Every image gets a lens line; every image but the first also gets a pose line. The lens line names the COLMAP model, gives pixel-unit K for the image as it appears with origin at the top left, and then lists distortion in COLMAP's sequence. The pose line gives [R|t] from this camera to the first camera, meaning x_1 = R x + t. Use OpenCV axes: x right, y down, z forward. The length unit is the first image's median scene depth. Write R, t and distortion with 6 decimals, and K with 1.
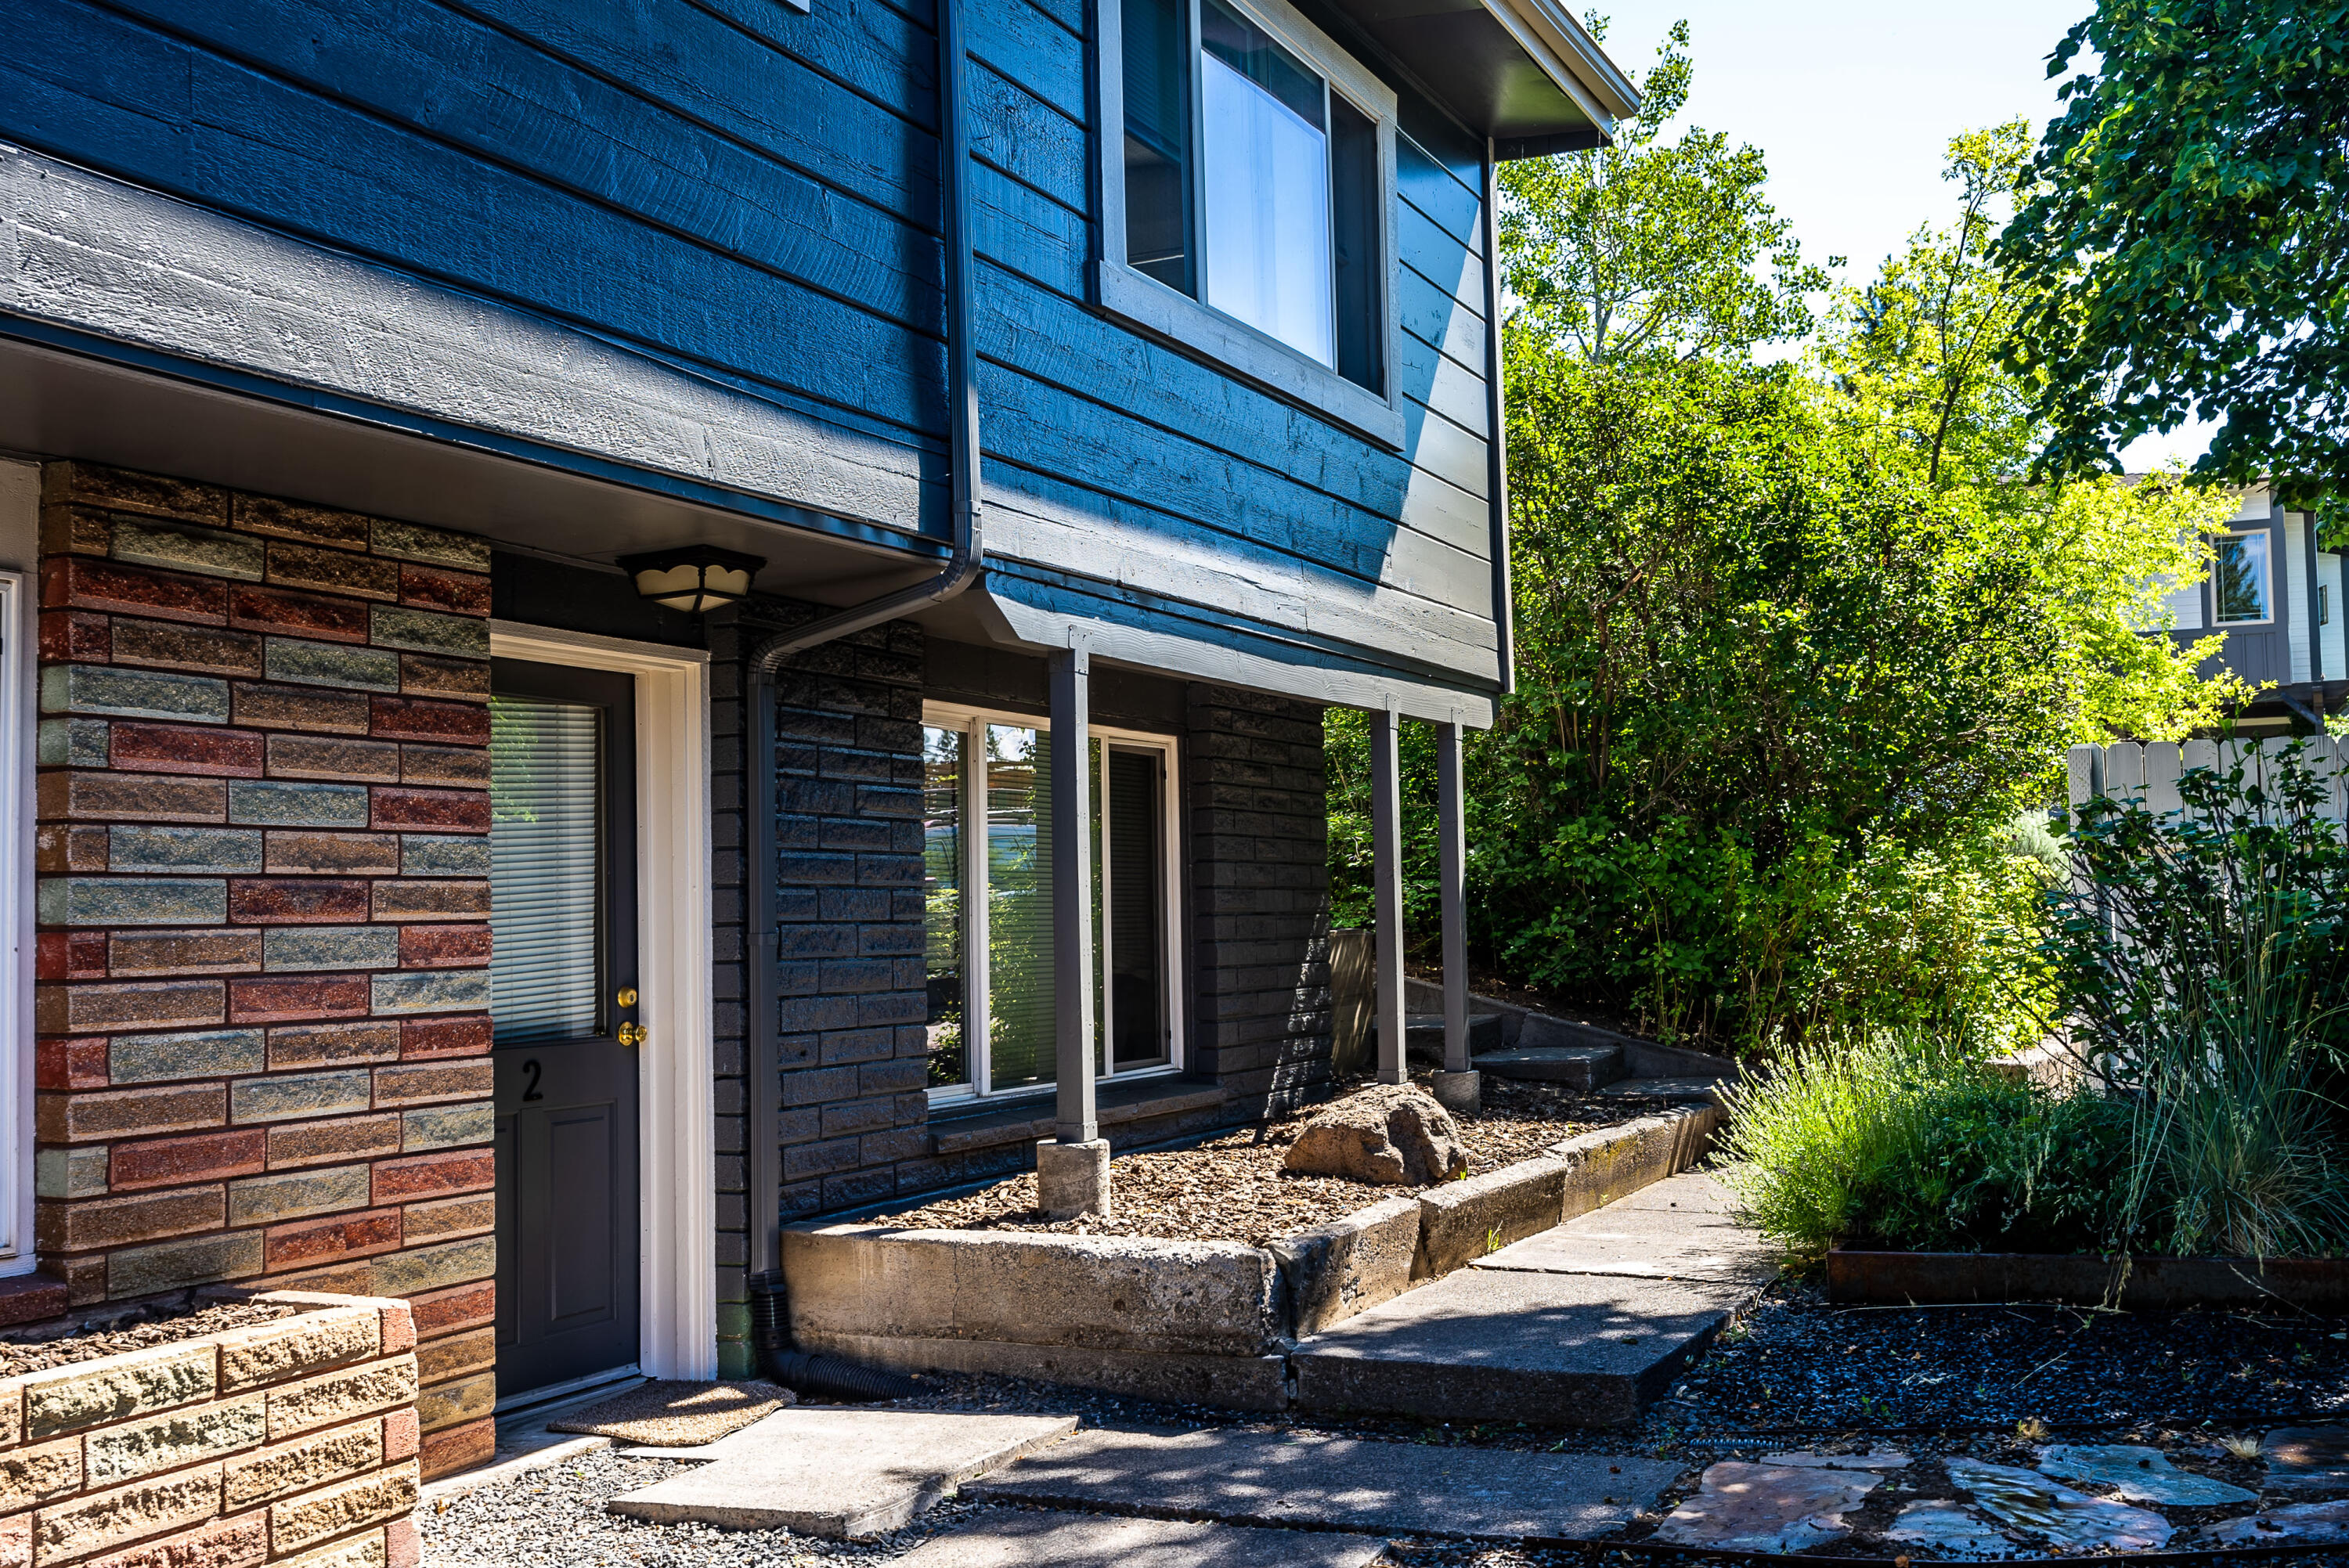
lens RADIAL K [[2408.3, 0, 1149.2], [0, 2408.3, 783.3], [0, 0, 1]] dist [-0.005181, 0.009599]
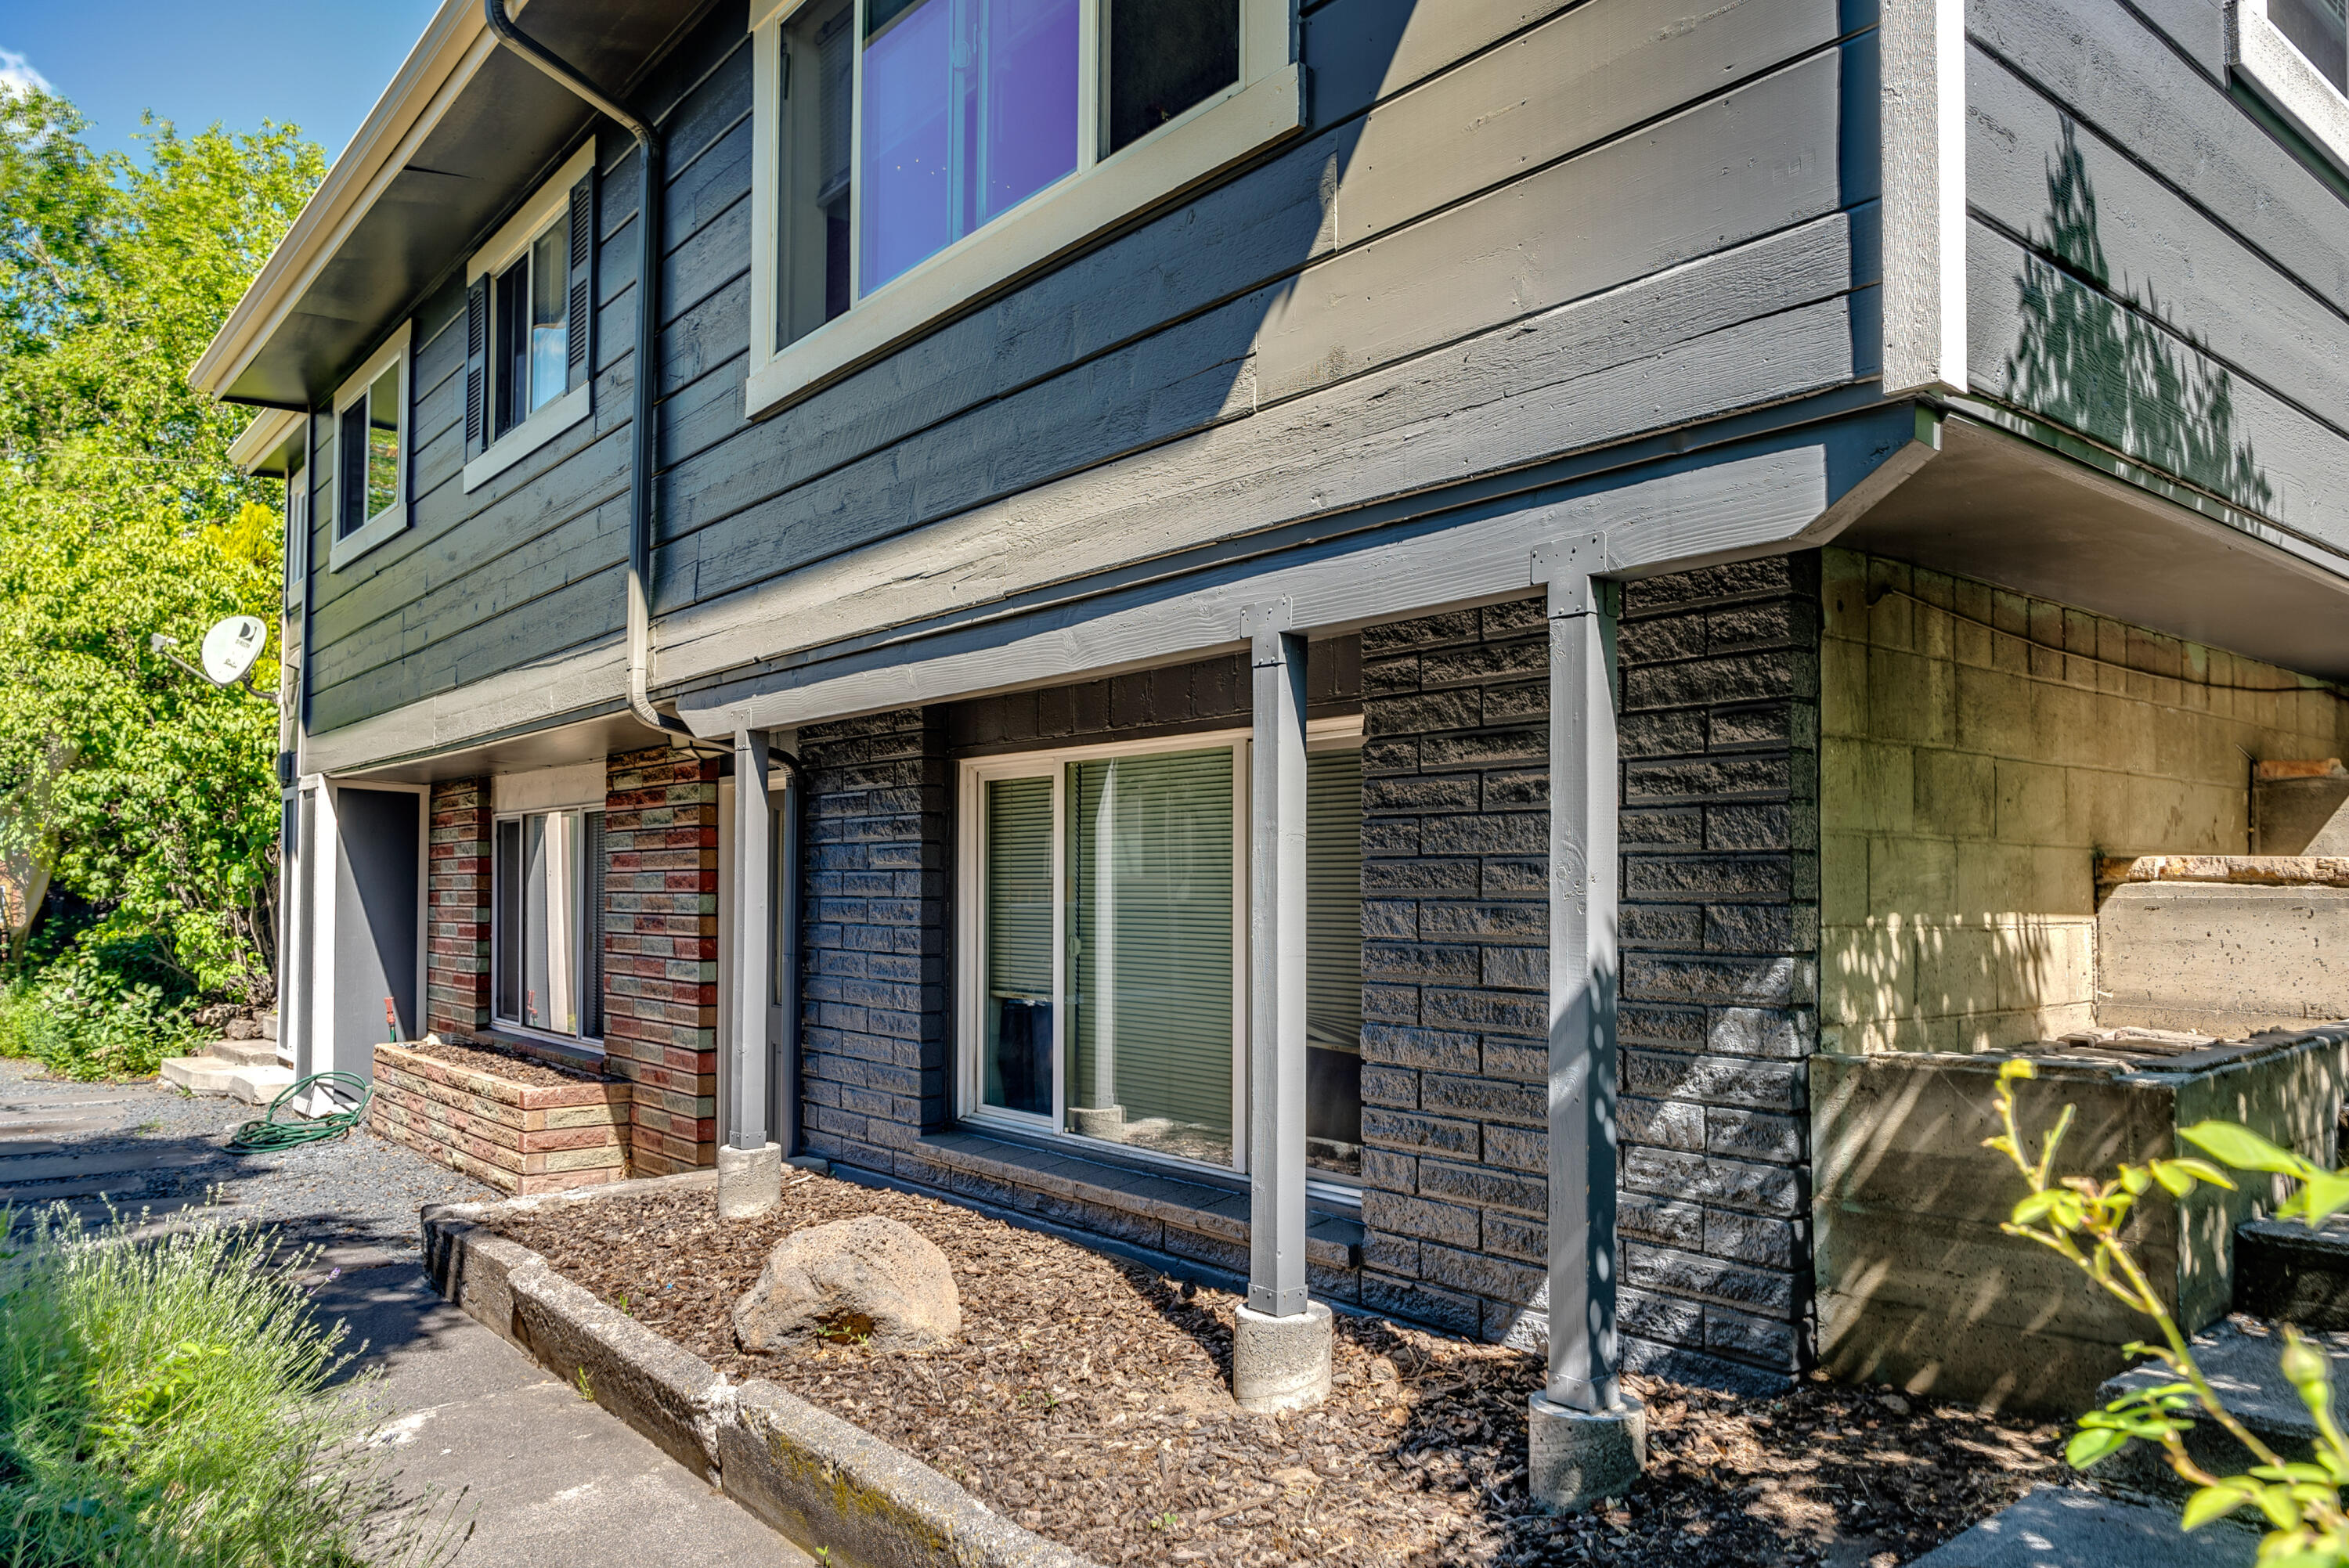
lens RADIAL K [[1612.8, 0, 1174.4], [0, 1612.8, 875.9], [0, 0, 1]] dist [0.000827, 0.002492]
pose [[-0.414727, 0.007263, -0.909917, 0.647726], [0.056219, 0.998262, -0.017656, 0.045242], [0.908208, -0.058477, -0.414414, 1.629486]]
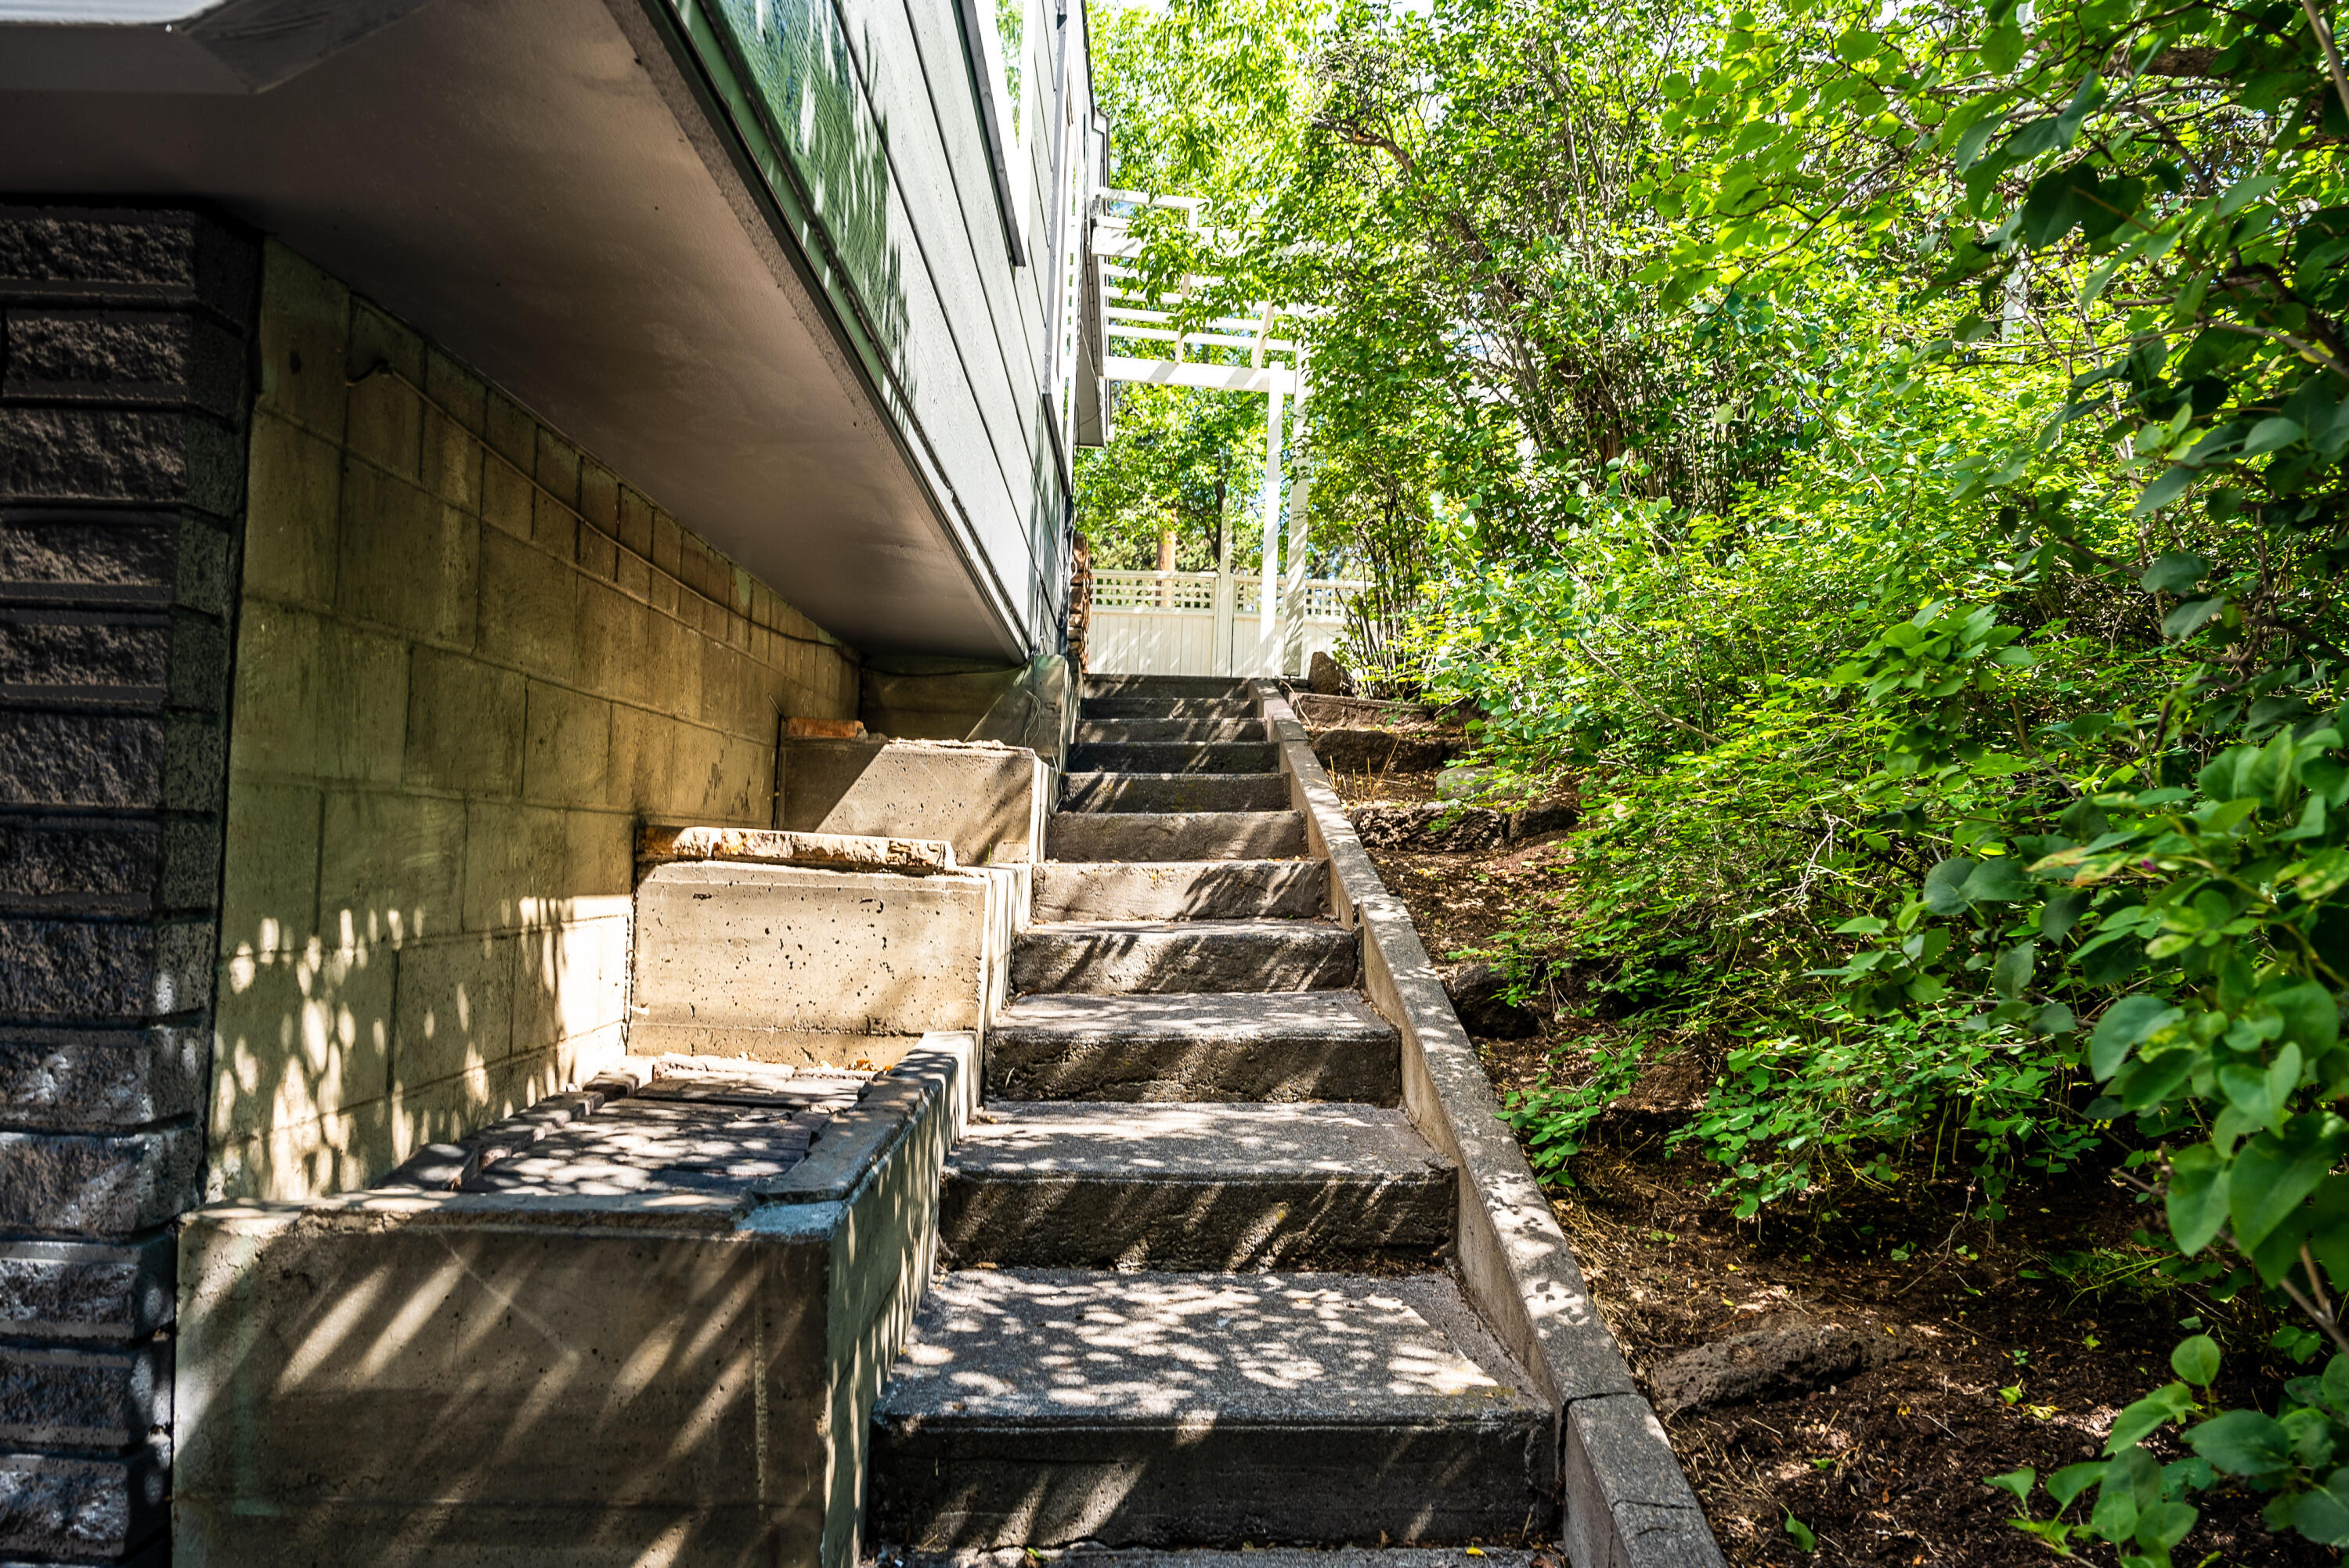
lens RADIAL K [[1583.9, 0, 1174.5], [0, 1583.9, 784.0], [0, 0, 1]] dist [-0.013764, -0.002340]
pose [[0.456287, -0.005896, -0.889813, 0.445831], [0.009686, 0.999952, -0.001659, 0.038407], [0.889780, -0.007862, 0.456322, 1.625404]]
